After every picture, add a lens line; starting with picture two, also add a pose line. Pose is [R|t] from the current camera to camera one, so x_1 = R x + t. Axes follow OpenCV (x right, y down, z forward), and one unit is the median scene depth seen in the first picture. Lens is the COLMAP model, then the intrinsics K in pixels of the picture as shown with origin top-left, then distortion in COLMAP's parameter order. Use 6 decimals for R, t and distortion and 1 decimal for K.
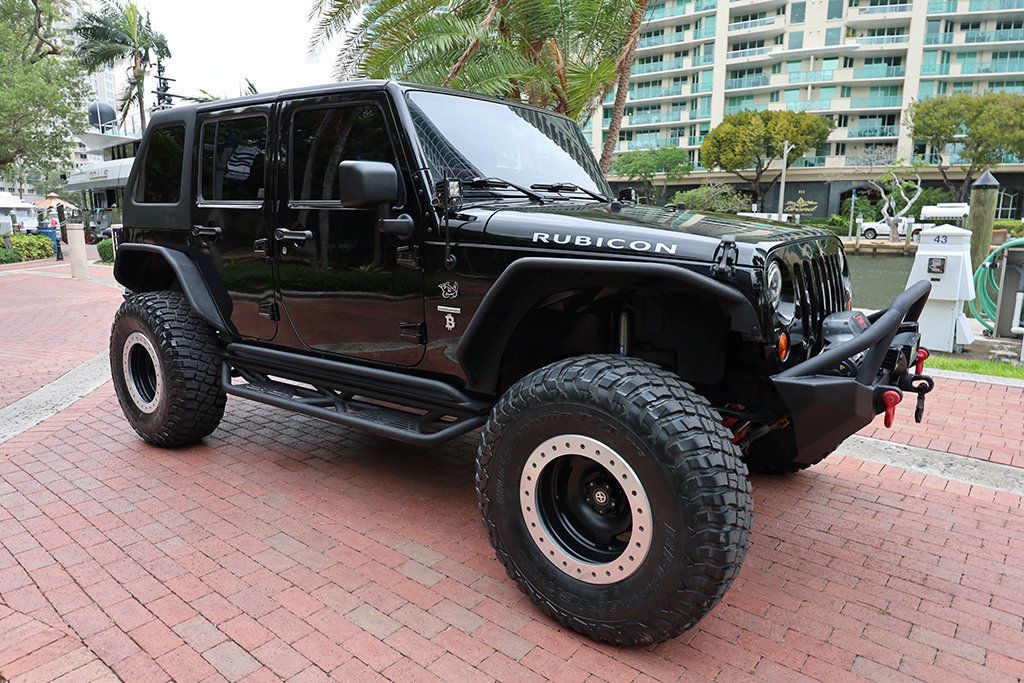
lens RADIAL K [[659.7, 0, 518.3], [0, 659.7, 339.1], [0, 0, 1]] dist [0.002917, -0.001276]
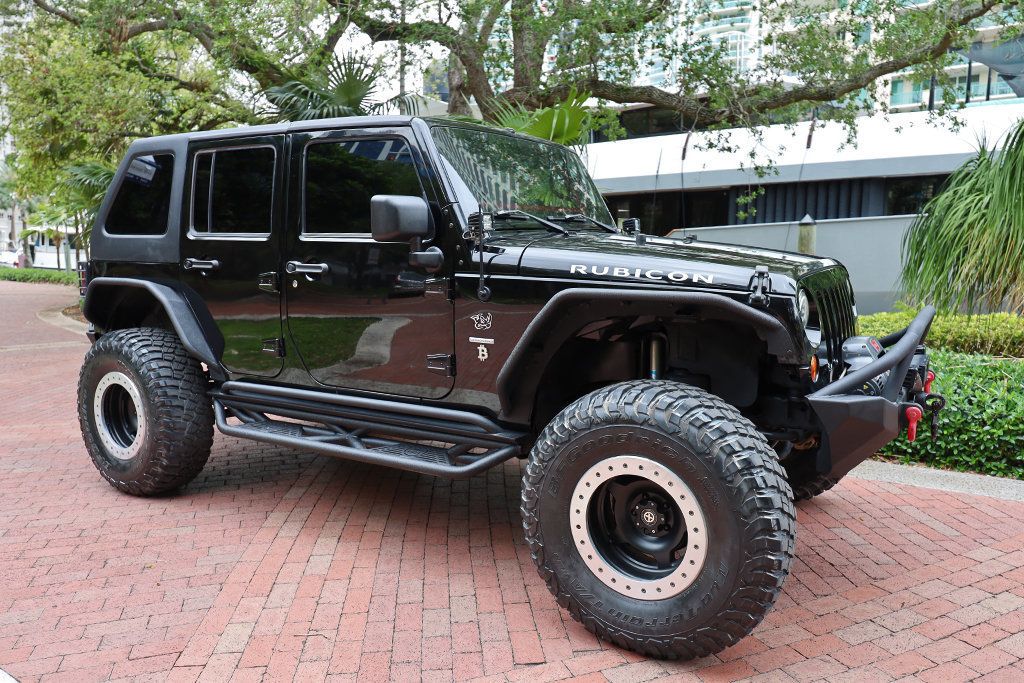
lens RADIAL K [[731.4, 0, 512.4], [0, 731.4, 342.2], [0, 0, 1]] dist [0.009766, -0.011737]
pose [[0.996495, -0.017421, 0.081816, -0.151017], [0.021268, 0.998697, -0.046383, 0.010540], [-0.080902, 0.047961, 0.995568, -0.118677]]
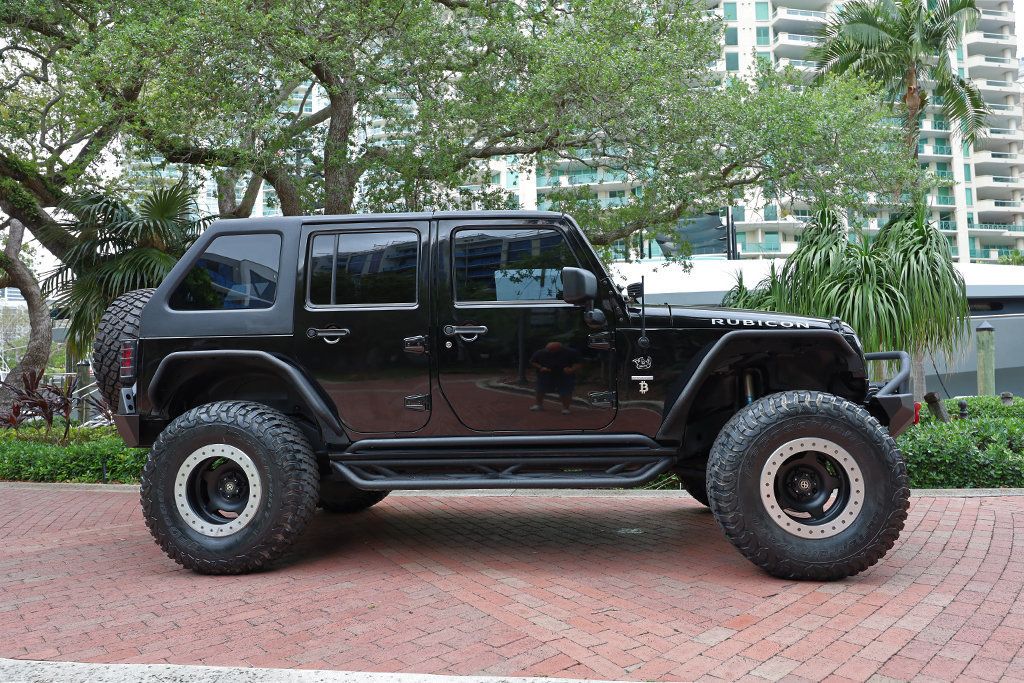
lens RADIAL K [[731.4, 0, 508.8], [0, 731.4, 336.7], [0, 0, 1]] dist [0.009766, -0.011737]
pose [[0.865144, 0.008545, 0.501451, -1.085480], [0.114600, 0.970034, -0.214247, 0.160536], [-0.488255, 0.242820, 0.838239, -0.123571]]
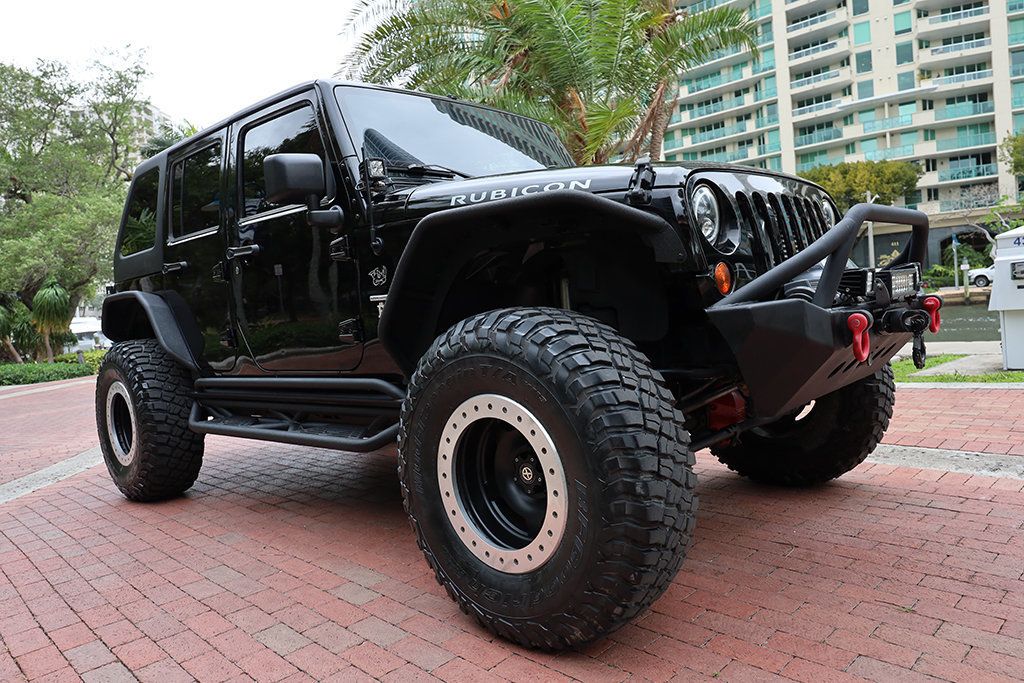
lens RADIAL K [[696.0, 0, 515.2], [0, 696.0, 336.7], [0, 0, 1]] dist [0.003065, -0.001160]
pose [[0.990359, -0.080941, -0.112418, 0.187886], [0.064809, 0.987971, -0.140403, 0.158770], [0.122430, 0.131764, 0.983692, 0.076083]]
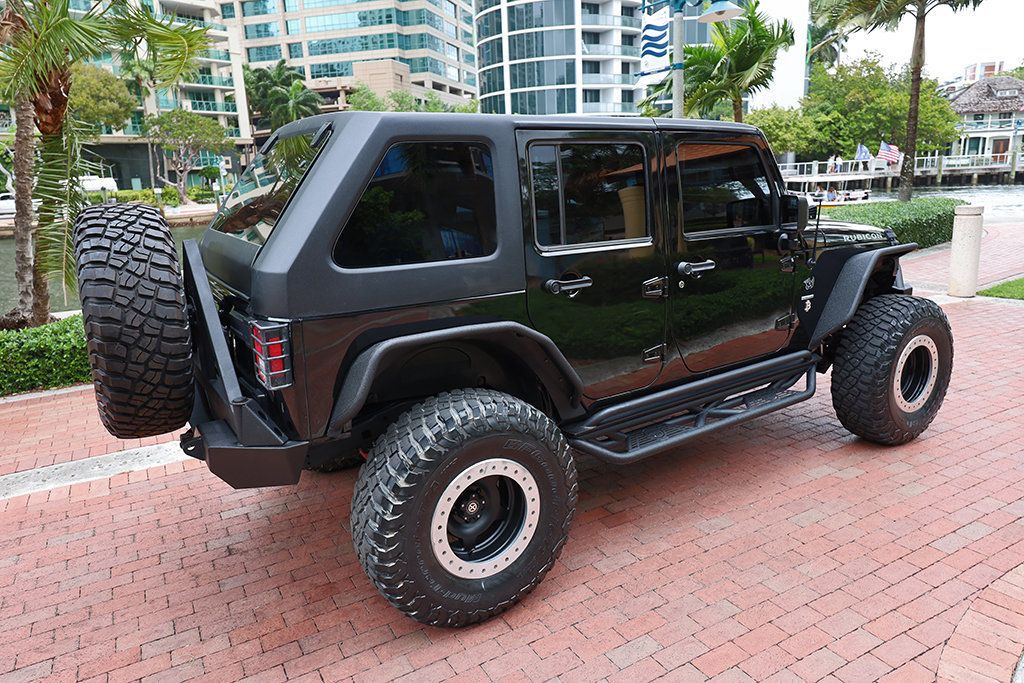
lens RADIAL K [[696.0, 0, 515.5], [0, 696.0, 331.4], [0, 0, 1]] dist [0.003065, -0.001160]
pose [[0.347074, -0.229018, 0.909445, -1.704826], [0.207186, 0.964490, 0.163811, -0.350304], [-0.914666, 0.131569, 0.382198, 1.019882]]
